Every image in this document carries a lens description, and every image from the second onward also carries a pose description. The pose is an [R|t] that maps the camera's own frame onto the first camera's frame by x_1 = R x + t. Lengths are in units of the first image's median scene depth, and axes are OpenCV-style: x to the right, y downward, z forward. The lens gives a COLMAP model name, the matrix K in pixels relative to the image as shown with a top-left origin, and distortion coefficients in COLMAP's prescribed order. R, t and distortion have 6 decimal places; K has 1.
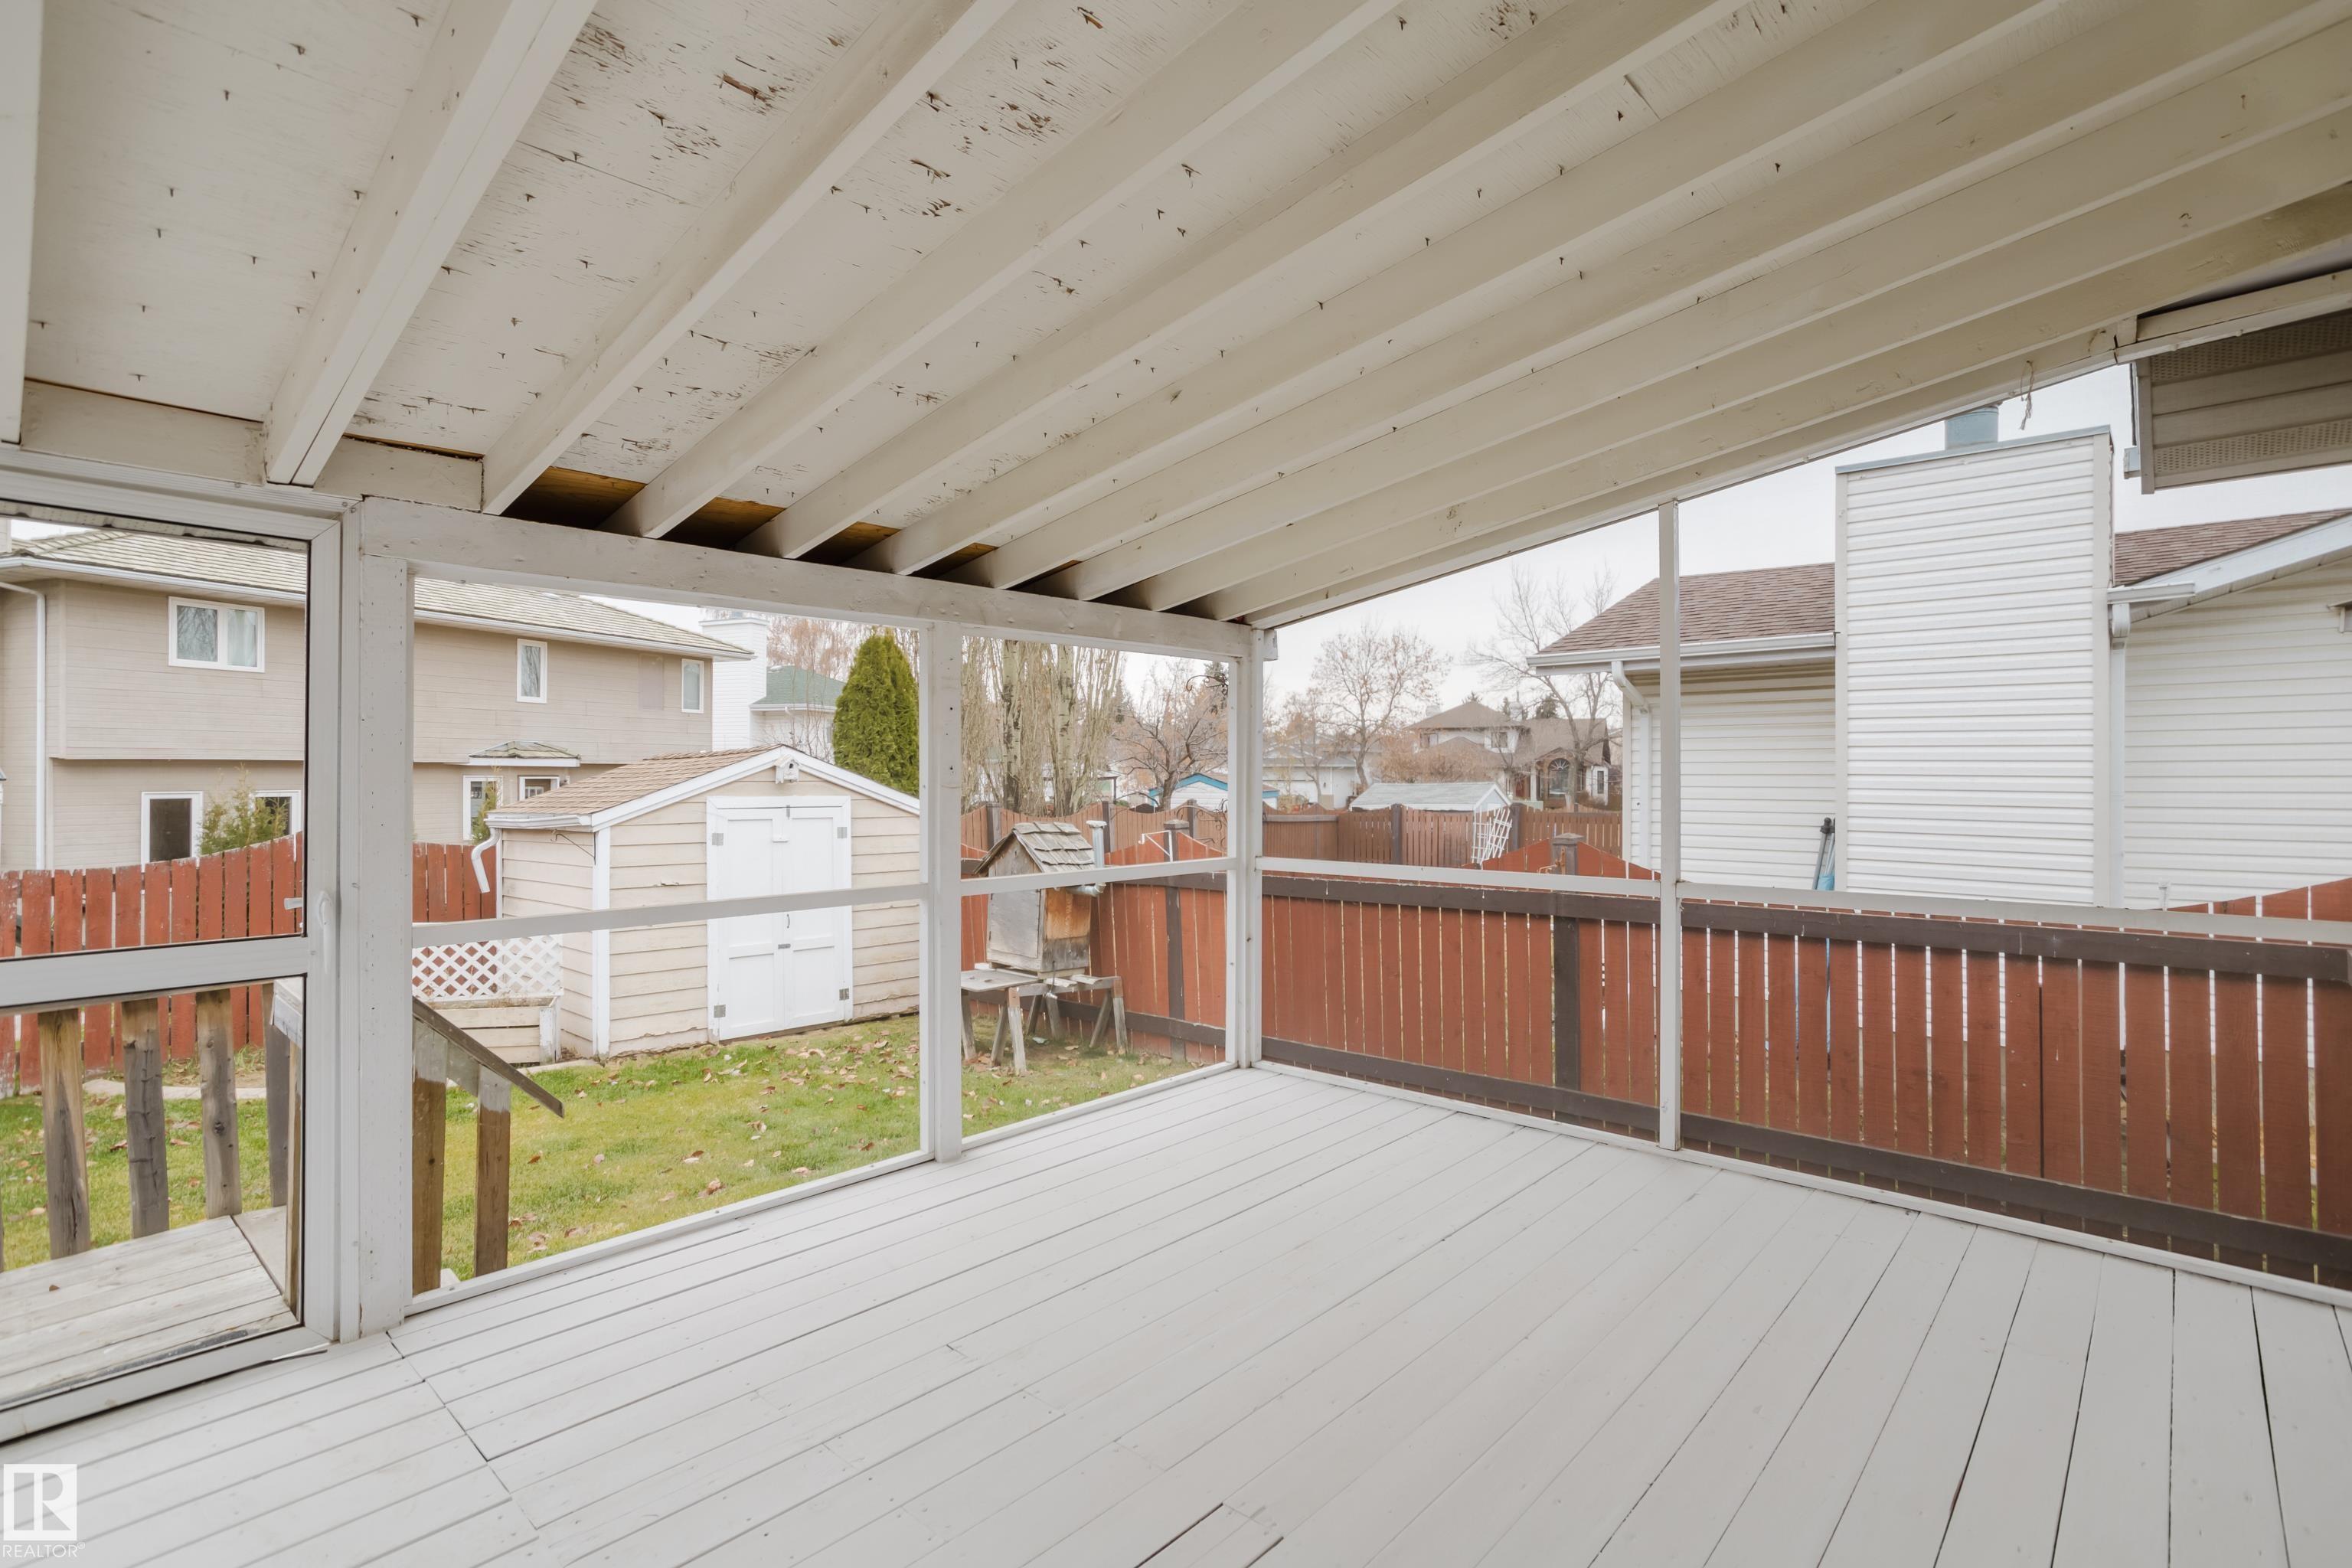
lens RADIAL K [[1124.1, 0, 1176.0], [0, 1124.1, 784.0], [0, 0, 1]] dist [-0.051964, 0.032898]
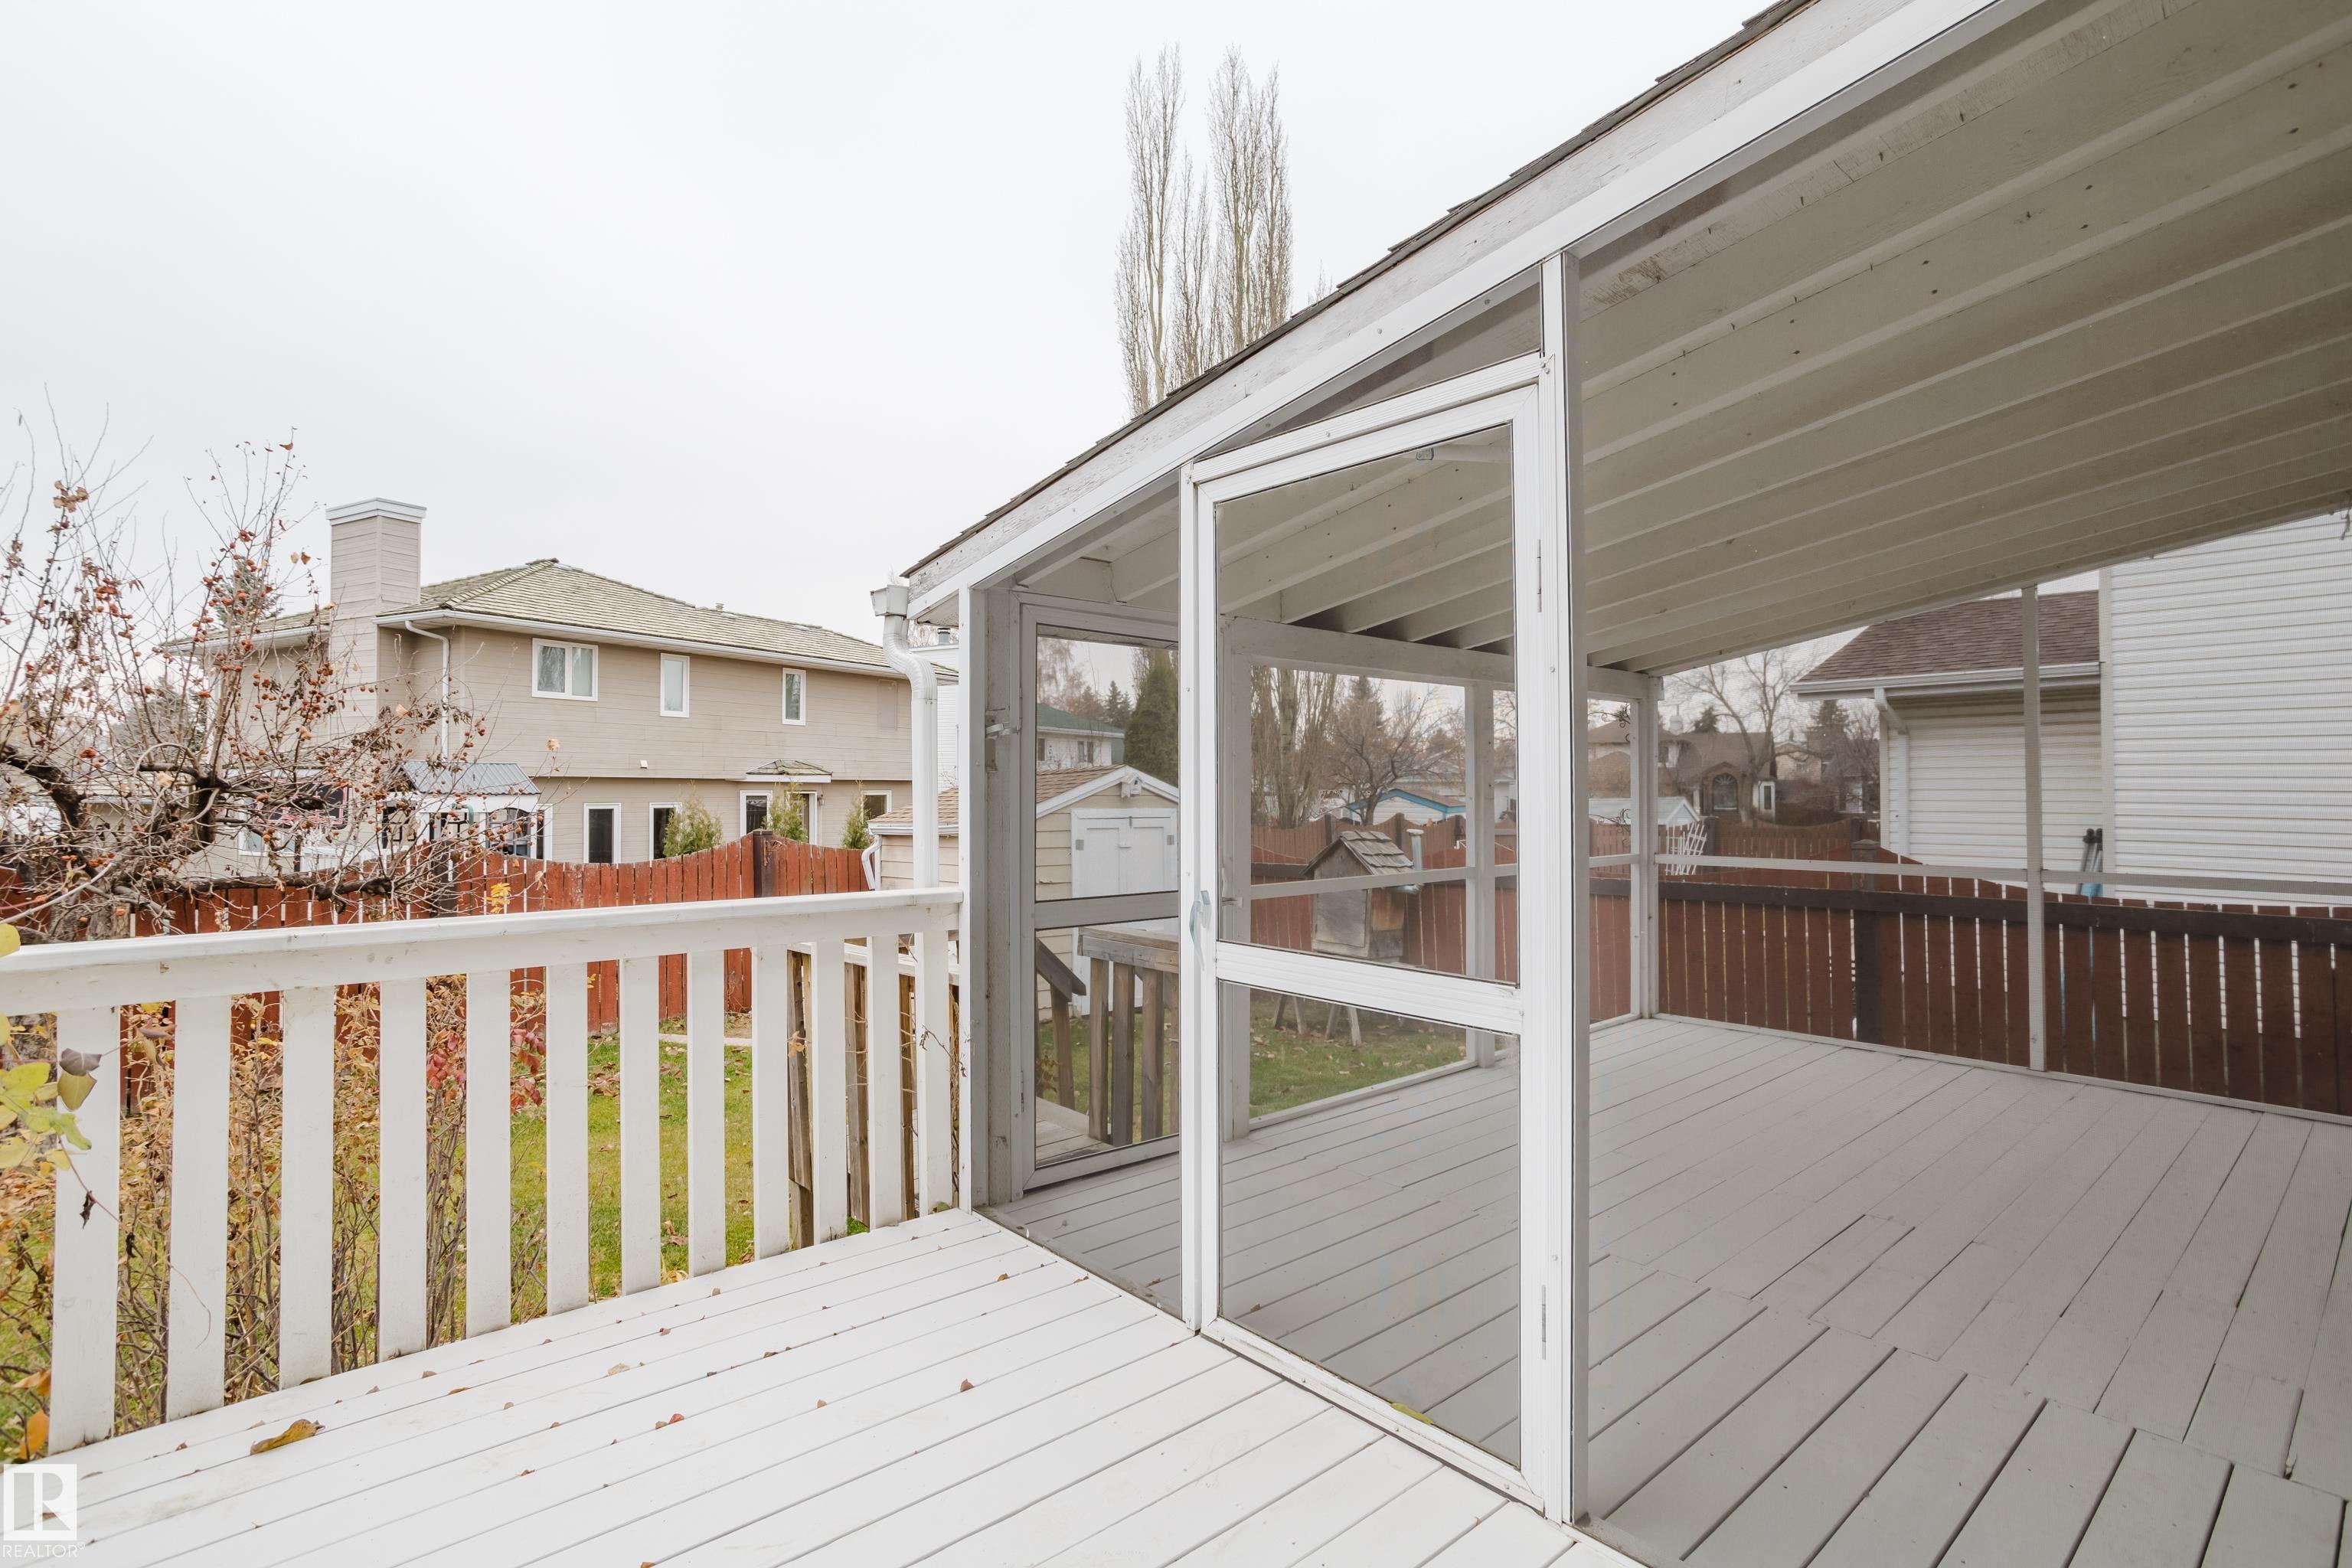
lens RADIAL K [[1127.3, 0, 1168.1], [0, 1127.3, 752.3], [0, 0, 1]] dist [-0.054087, 0.027853]
pose [[0.992491, -0.003575, -0.122264, -0.178538], [-0.001573, 0.999117, -0.041982, 0.001813], [0.122306, 0.041859, 0.991609, -0.186745]]
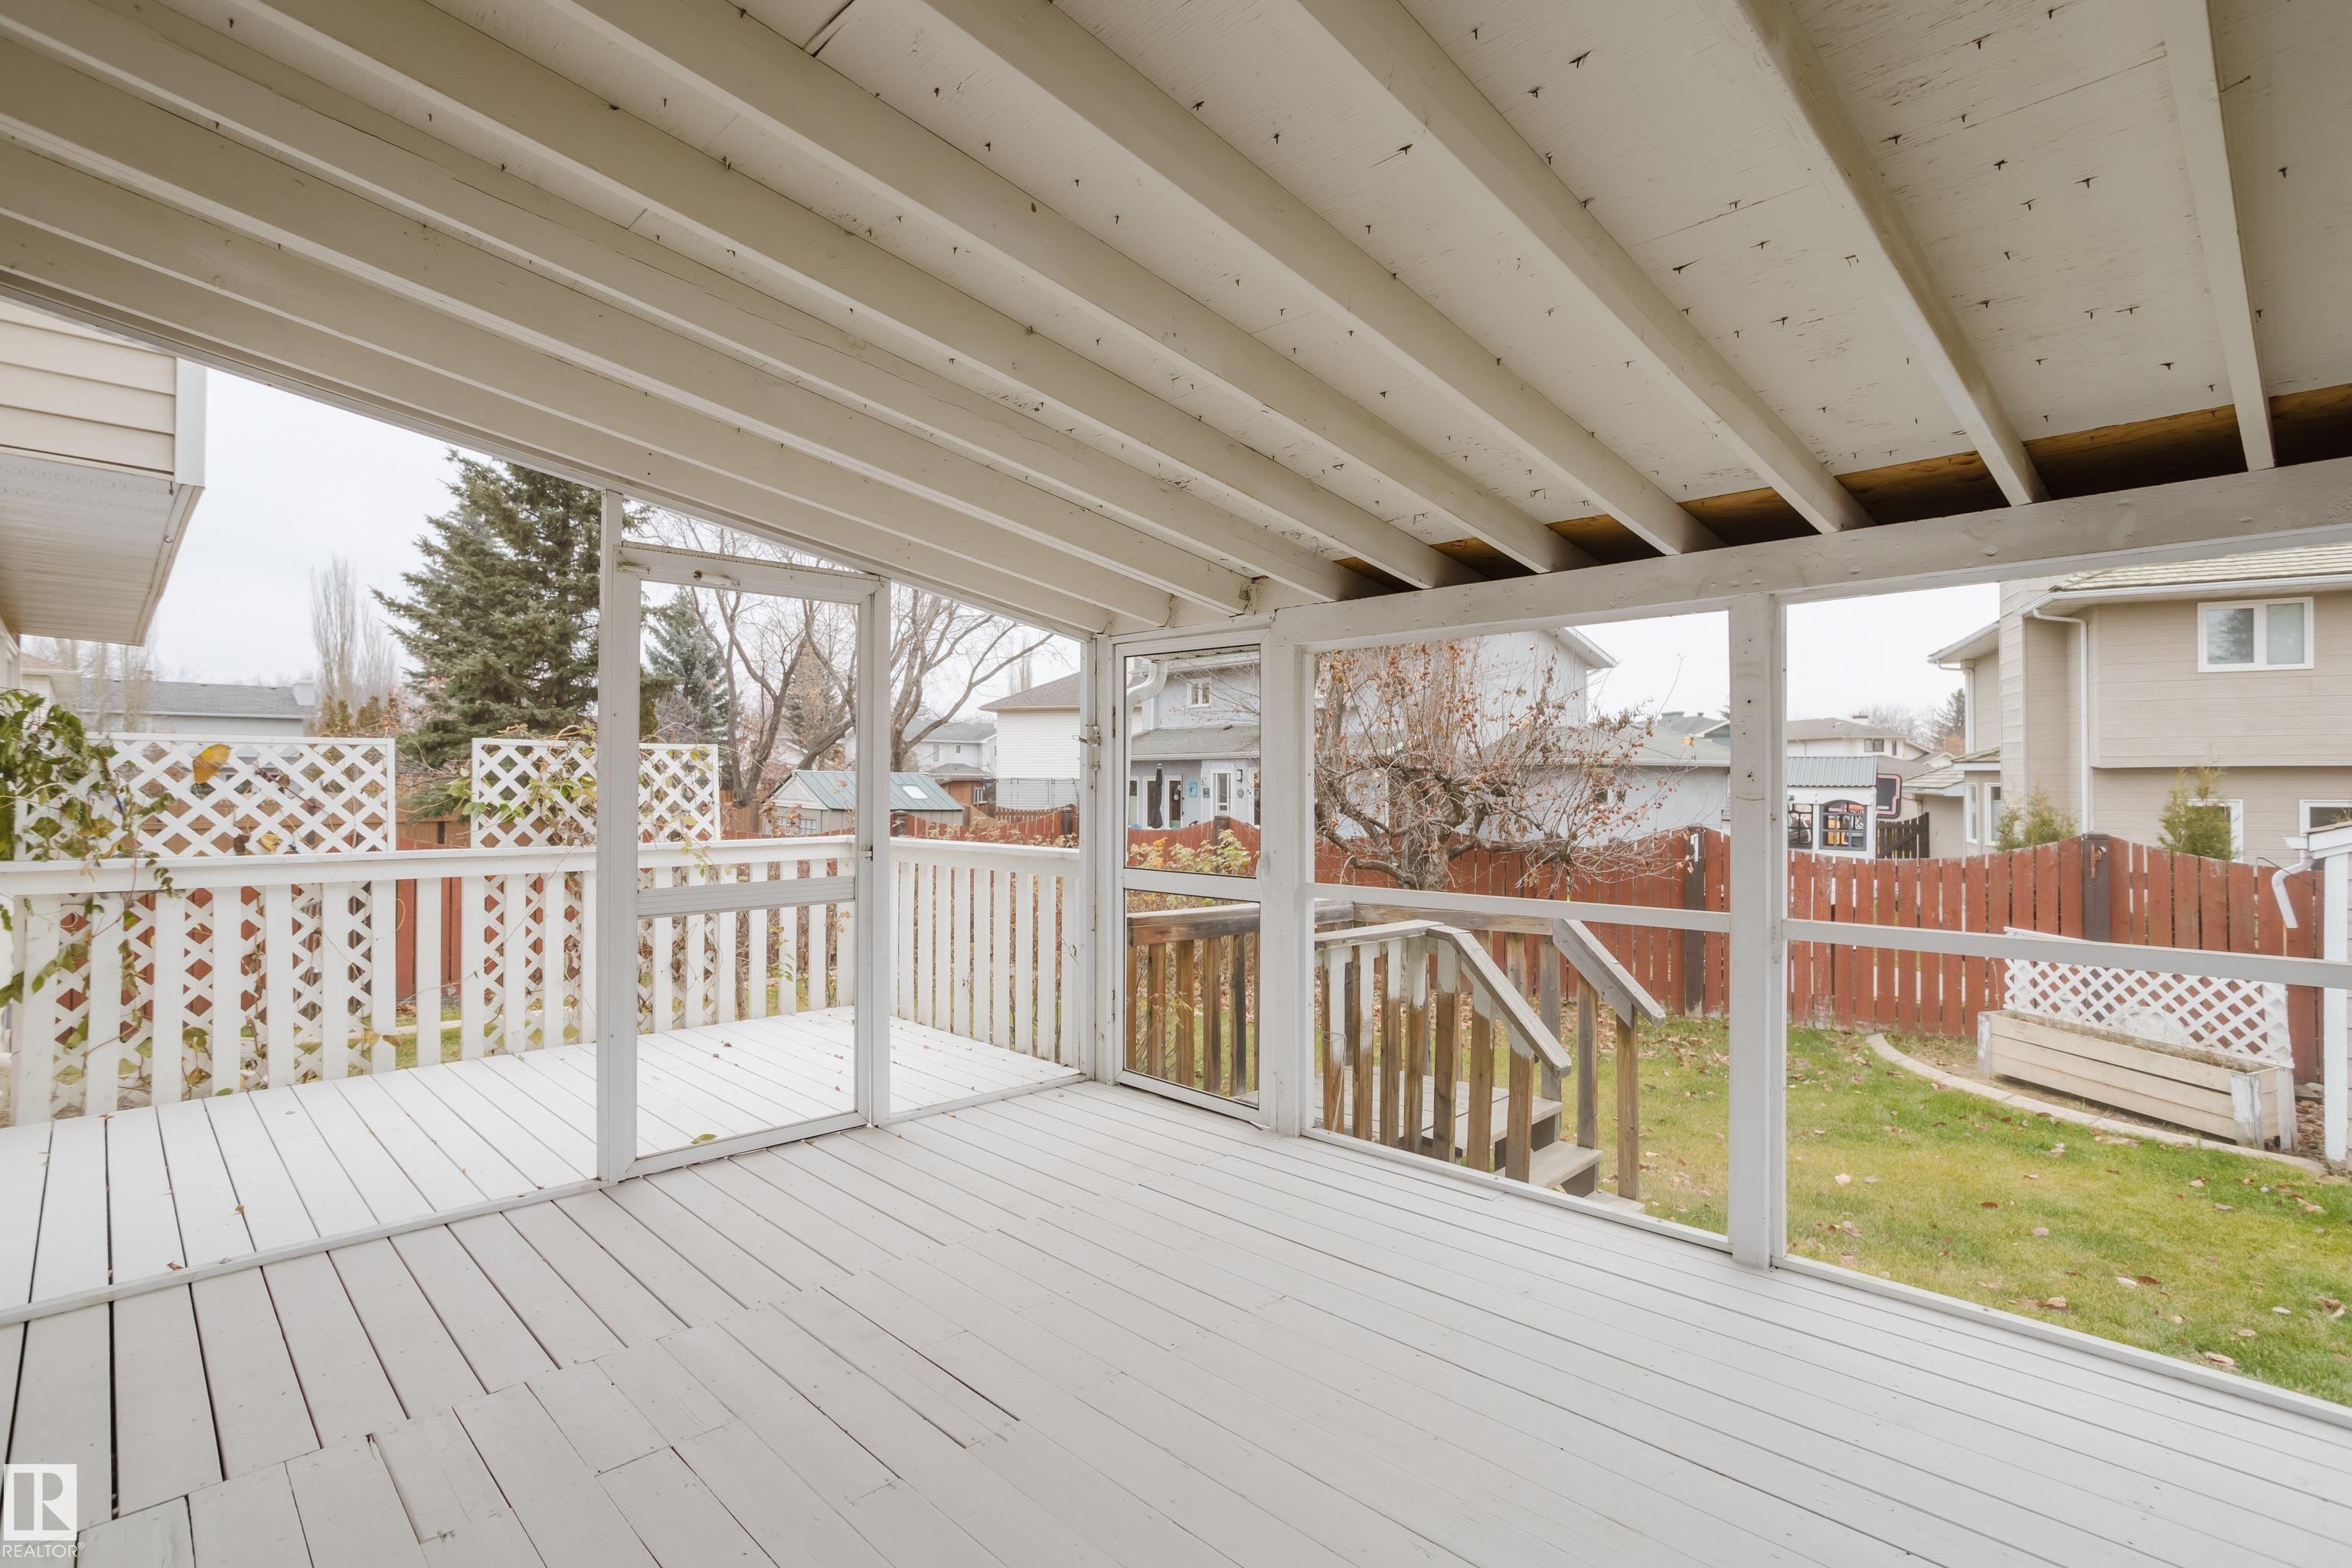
lens RADIAL K [[1124.1, 0, 1176.0], [0, 1124.1, 784.0], [0, 0, 1]] dist [-0.051964, 0.032898]
pose [[-0.054405, 0.000433, -0.998519, 0.249061], [-0.007147, 0.999974, 0.000823, -0.002180], [0.998493, 0.007181, -0.054400, 0.258017]]
